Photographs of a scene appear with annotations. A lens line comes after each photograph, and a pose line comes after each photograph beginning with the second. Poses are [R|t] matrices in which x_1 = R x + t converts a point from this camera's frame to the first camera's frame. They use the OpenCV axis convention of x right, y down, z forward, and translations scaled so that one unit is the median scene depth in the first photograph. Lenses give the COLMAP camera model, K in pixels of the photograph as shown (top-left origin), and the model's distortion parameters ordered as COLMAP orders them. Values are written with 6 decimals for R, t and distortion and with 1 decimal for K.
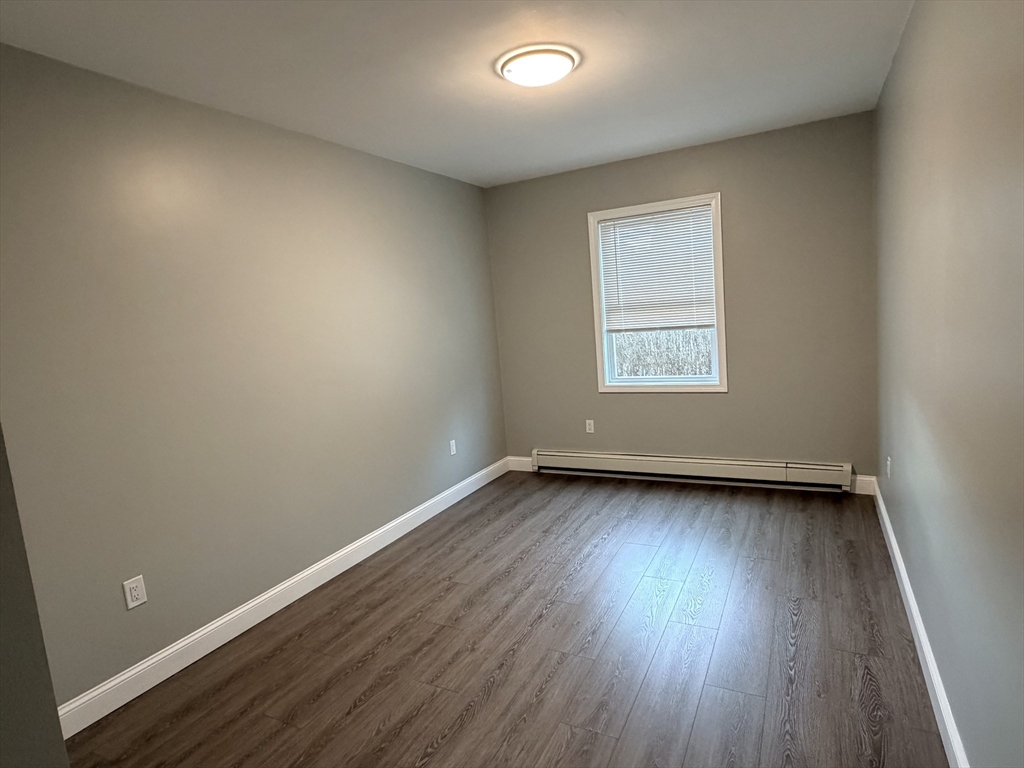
lens RADIAL K [[561.2, 0, 515.0], [0, 561.2, 378.8], [0, 0, 1]] dist [-0.001257, -0.000157]
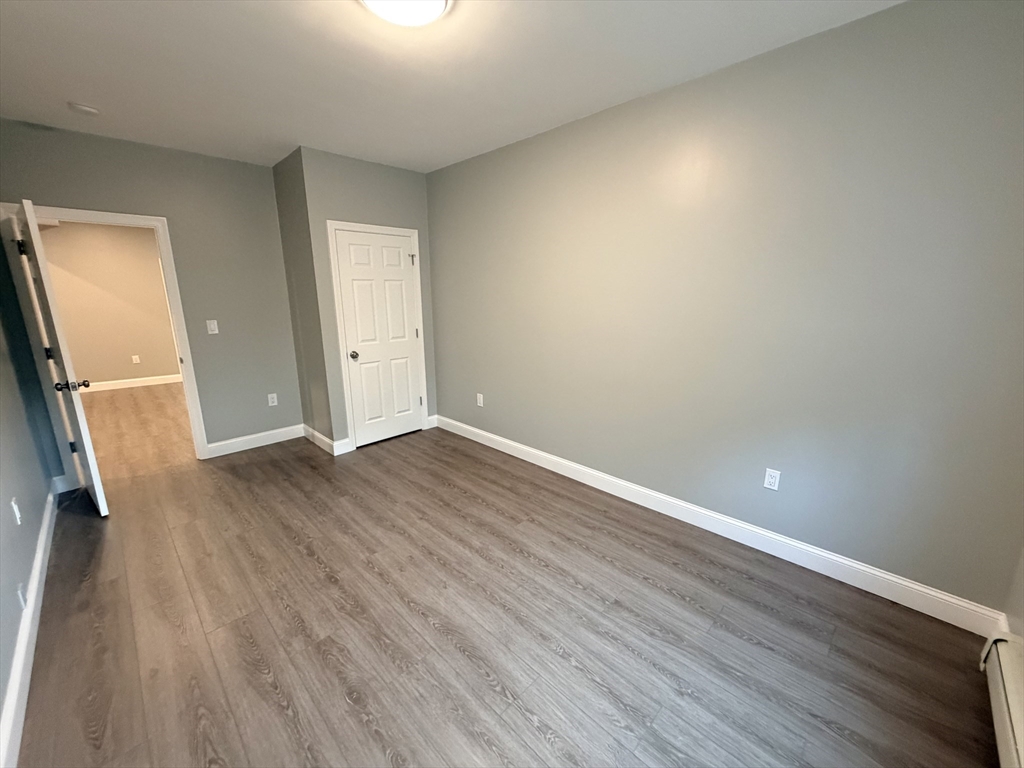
lens RADIAL K [[407.8, 0, 507.2], [0, 407.8, 383.6], [0, 0, 1]] dist [-0.001733, 0.000569]
pose [[-0.298263, 0.289311, -0.909581, 0.510952], [-0.087872, 0.940587, 0.327987, -0.155029], [0.950430, 0.177753, -0.255120, 0.997619]]
